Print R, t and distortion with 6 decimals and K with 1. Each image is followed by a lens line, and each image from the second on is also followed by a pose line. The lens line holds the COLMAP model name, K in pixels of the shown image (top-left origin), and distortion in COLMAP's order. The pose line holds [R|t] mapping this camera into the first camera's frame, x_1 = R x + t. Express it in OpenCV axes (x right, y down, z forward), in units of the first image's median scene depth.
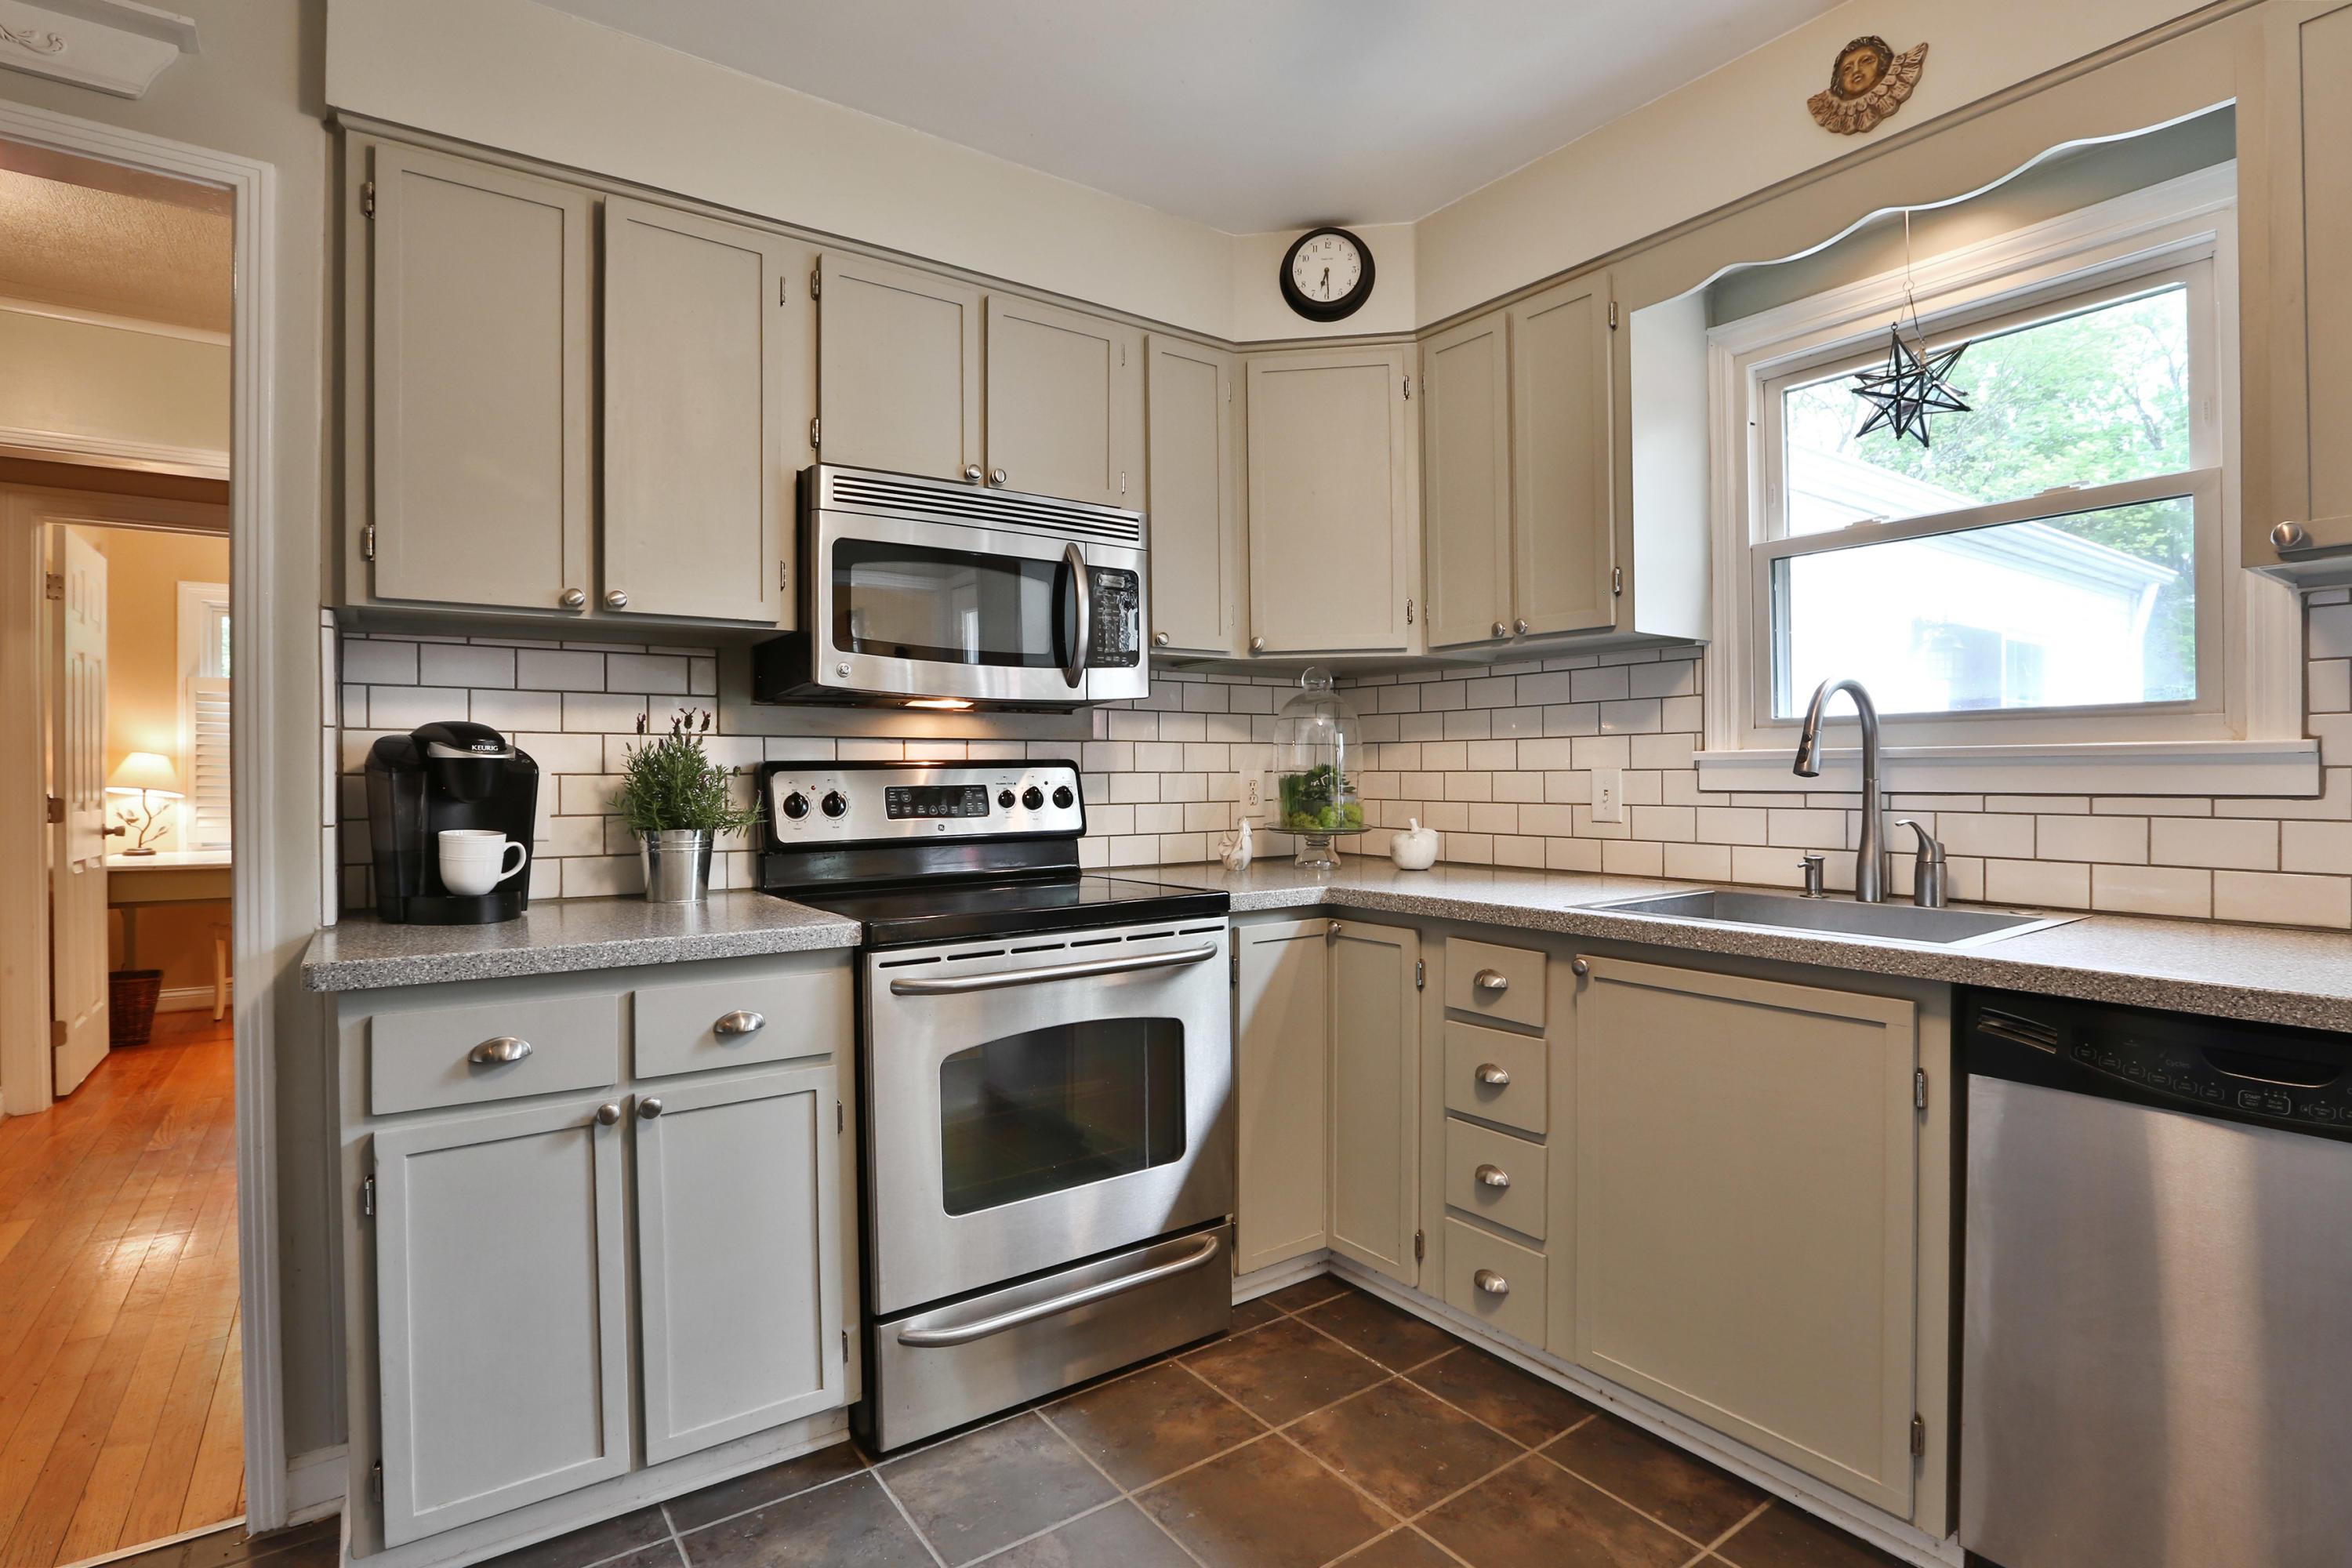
lens RADIAL K [[1127.7, 0, 1178.2], [0, 1127.7, 772.2], [0, 0, 1]] dist [-0.047539, 0.012601]
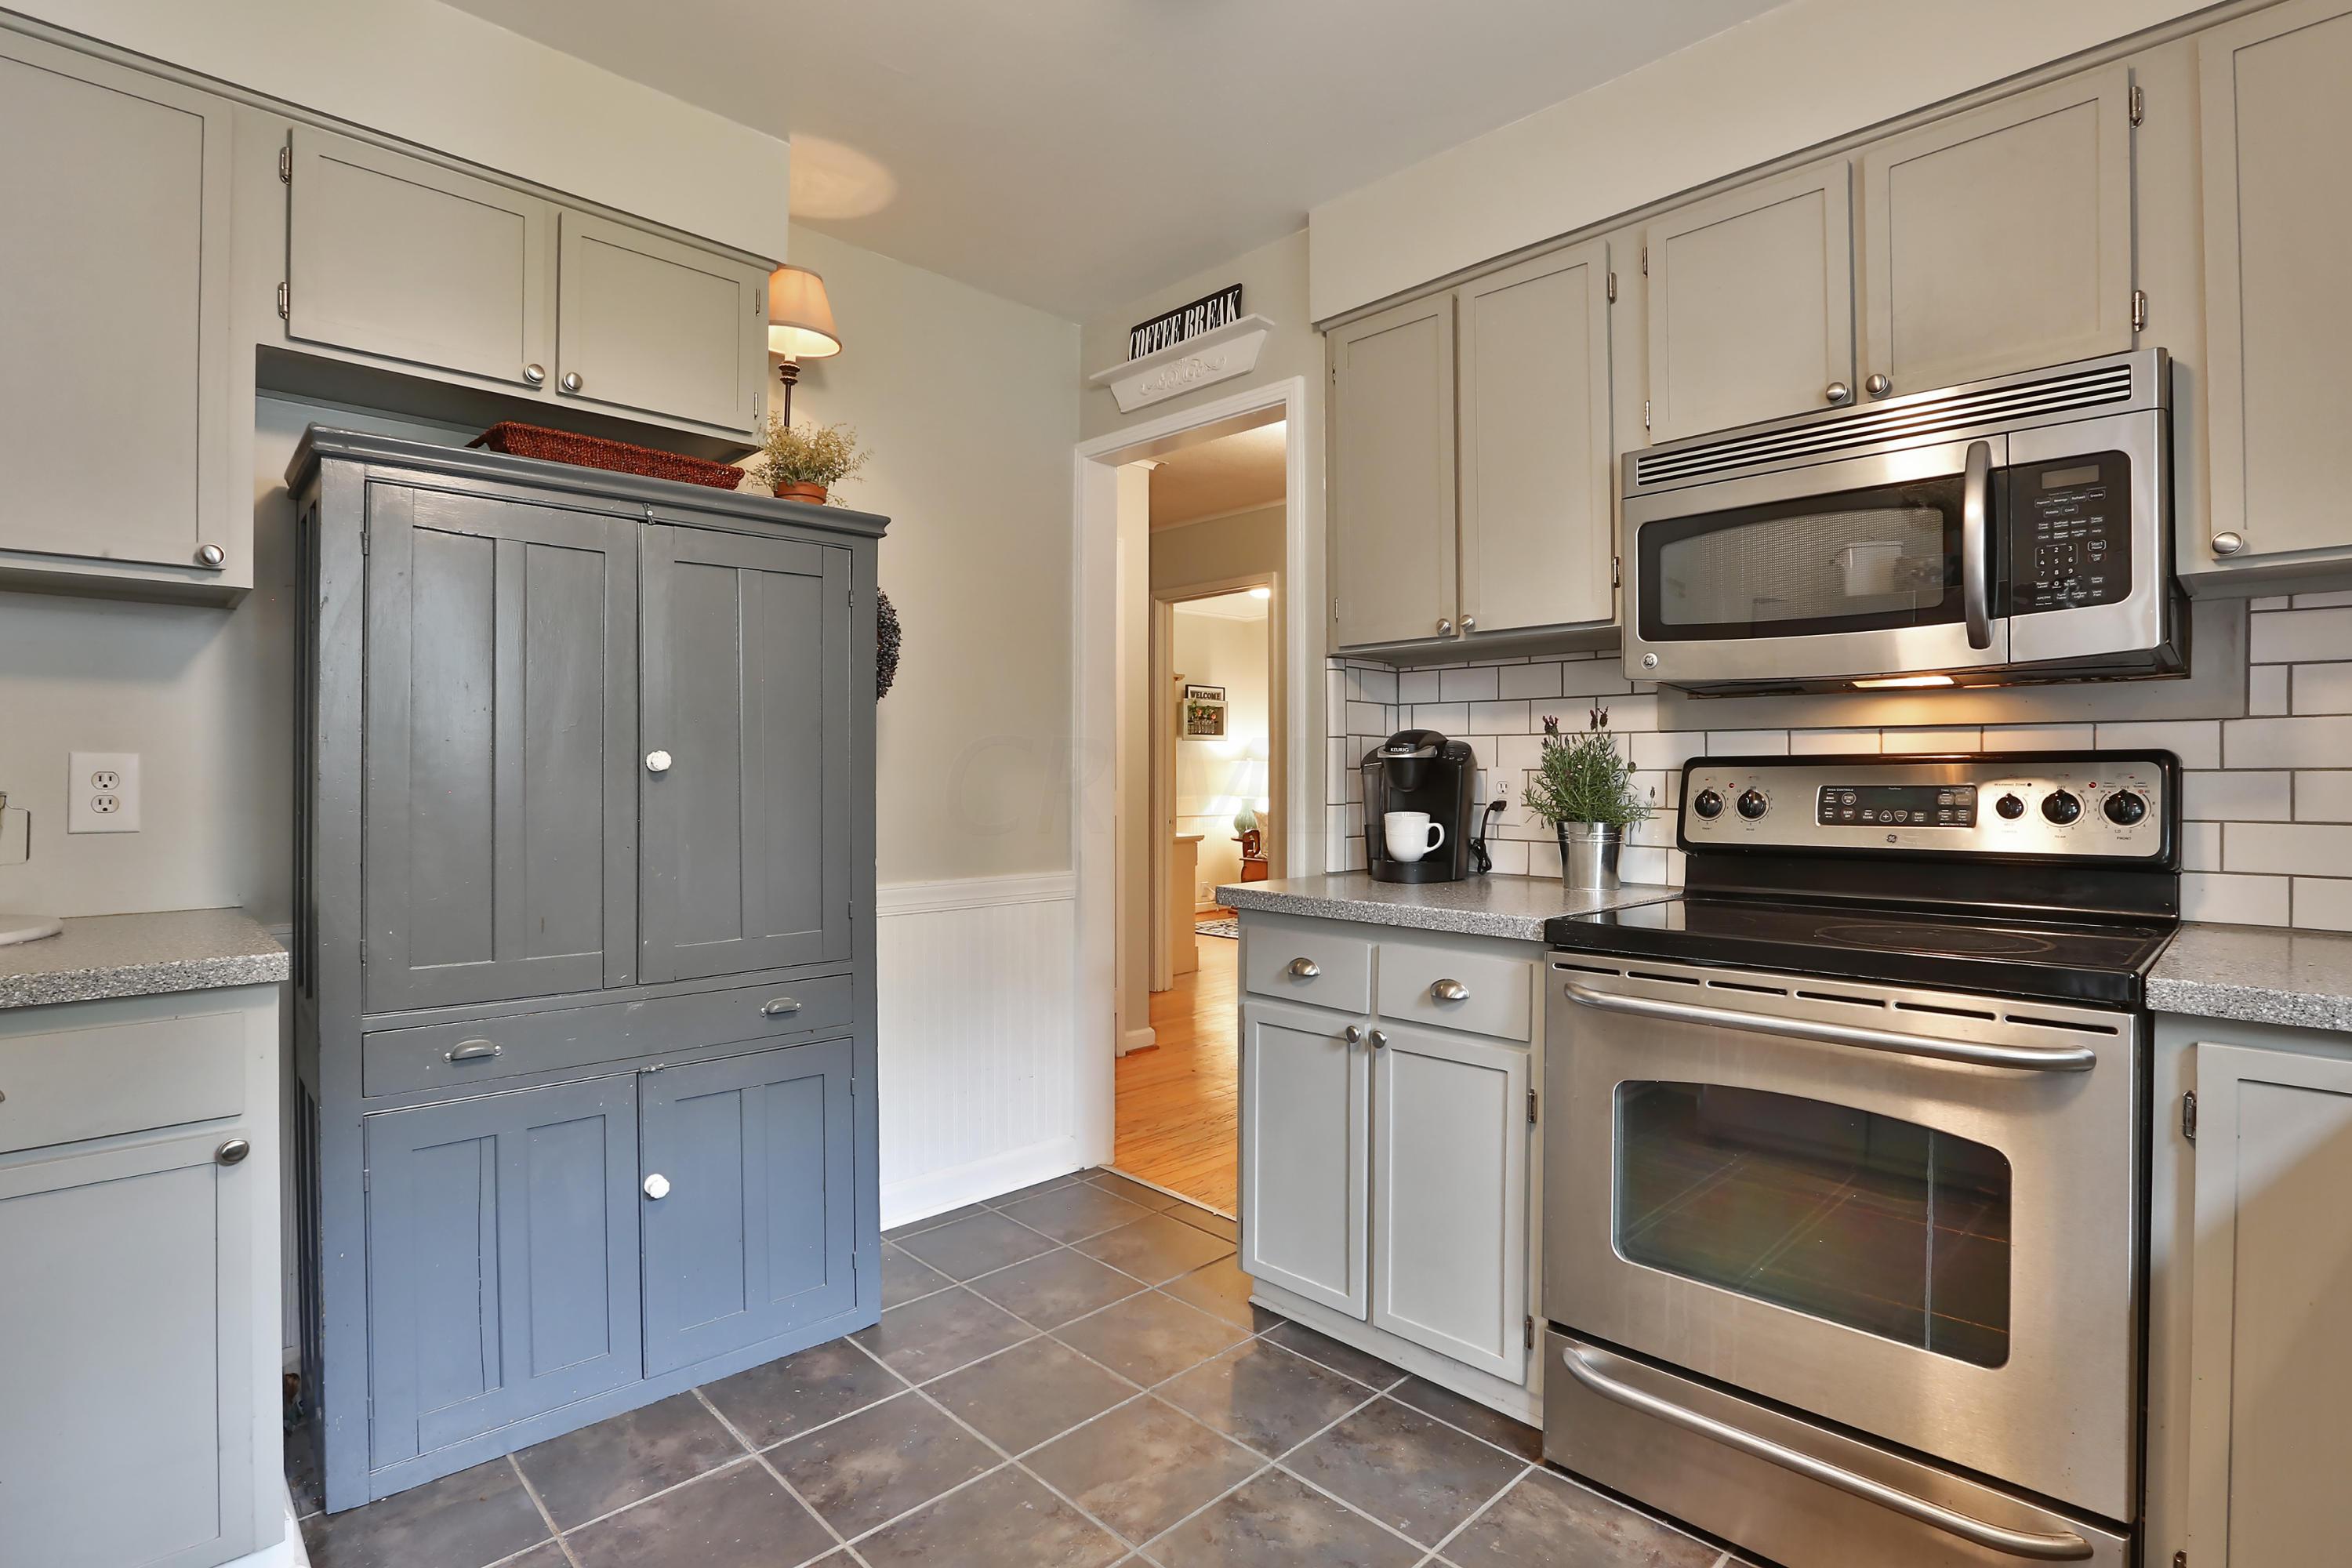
lens RADIAL K [[1127.7, 0, 1179.8], [0, 1127.7, 778.9], [0, 0, 1]] dist [-0.047539, 0.012601]
pose [[0.175369, 0.010520, -0.984447, 0.529577], [-0.000409, 0.999944, 0.010613, -0.001112], [0.984503, -0.001459, 0.175364, 0.417688]]
